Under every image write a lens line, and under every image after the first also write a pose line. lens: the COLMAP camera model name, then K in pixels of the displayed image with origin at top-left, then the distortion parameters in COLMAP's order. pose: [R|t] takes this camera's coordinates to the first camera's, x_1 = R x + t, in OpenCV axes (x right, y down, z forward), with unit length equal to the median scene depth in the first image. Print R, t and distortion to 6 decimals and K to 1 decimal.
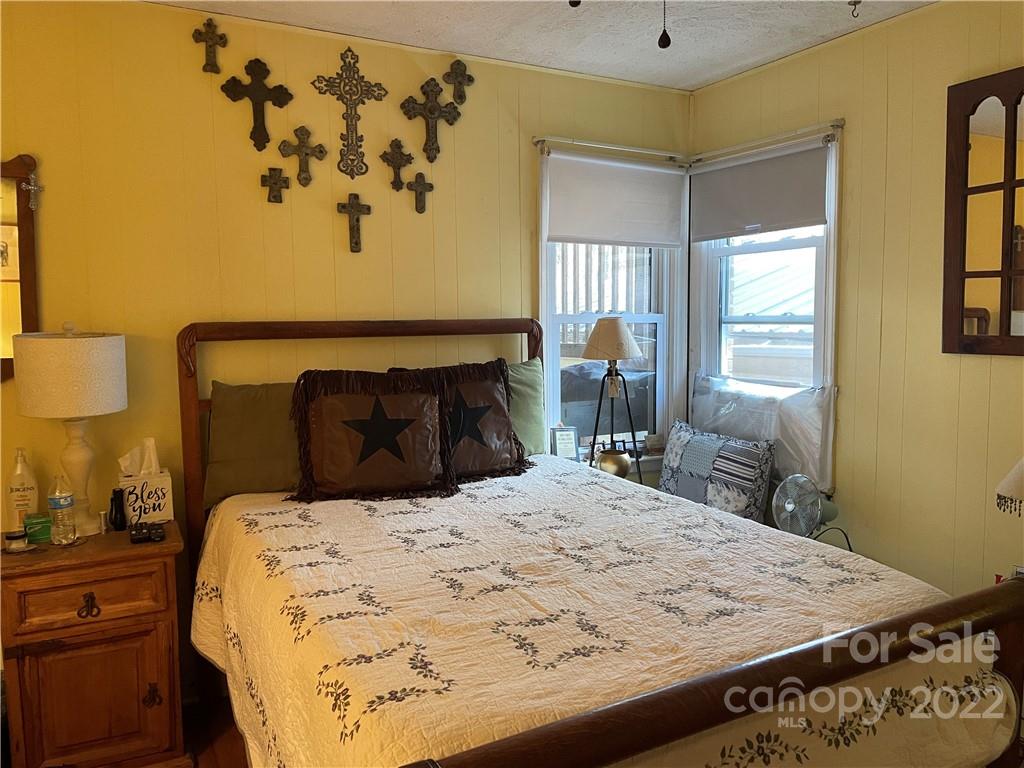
lens RADIAL K [[779.8, 0, 516.6], [0, 779.8, 381.2], [0, 0, 1]] dist [0.088989, -0.107714]
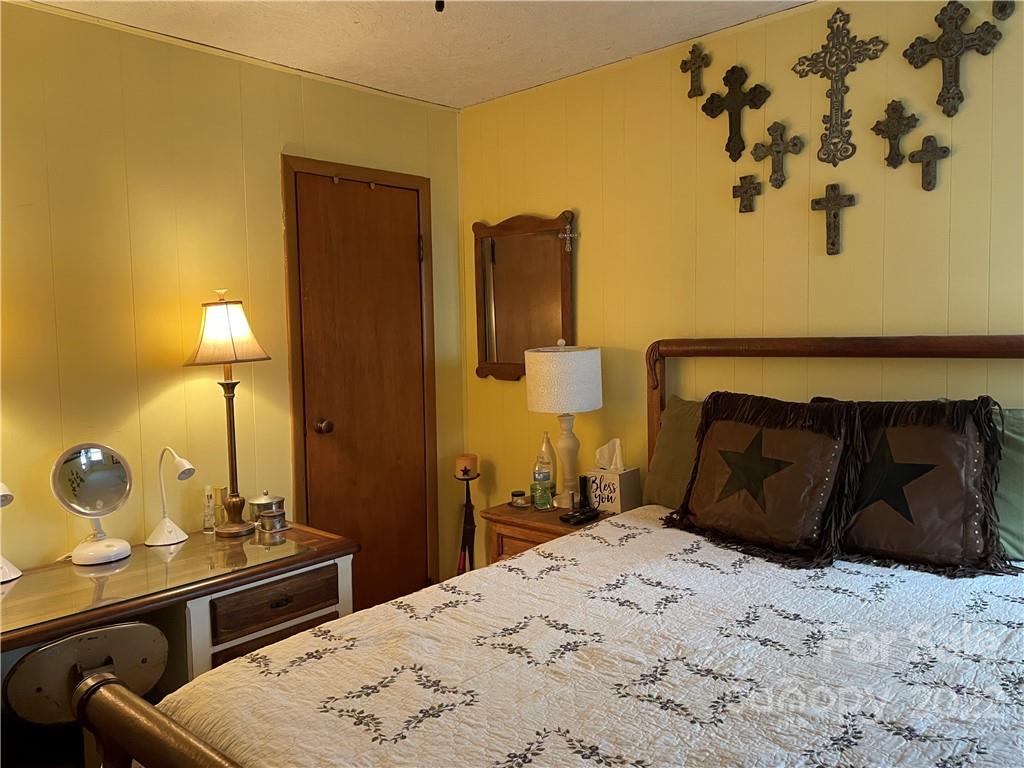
lens RADIAL K [[779.8, 0, 516.6], [0, 779.8, 381.2], [0, 0, 1]] dist [0.088989, -0.107714]
pose [[0.321509, 0.068506, -0.944425, 0.502679], [-0.062131, 0.996756, 0.051151, -0.055057], [0.944866, 0.042233, 0.324722, 0.434876]]
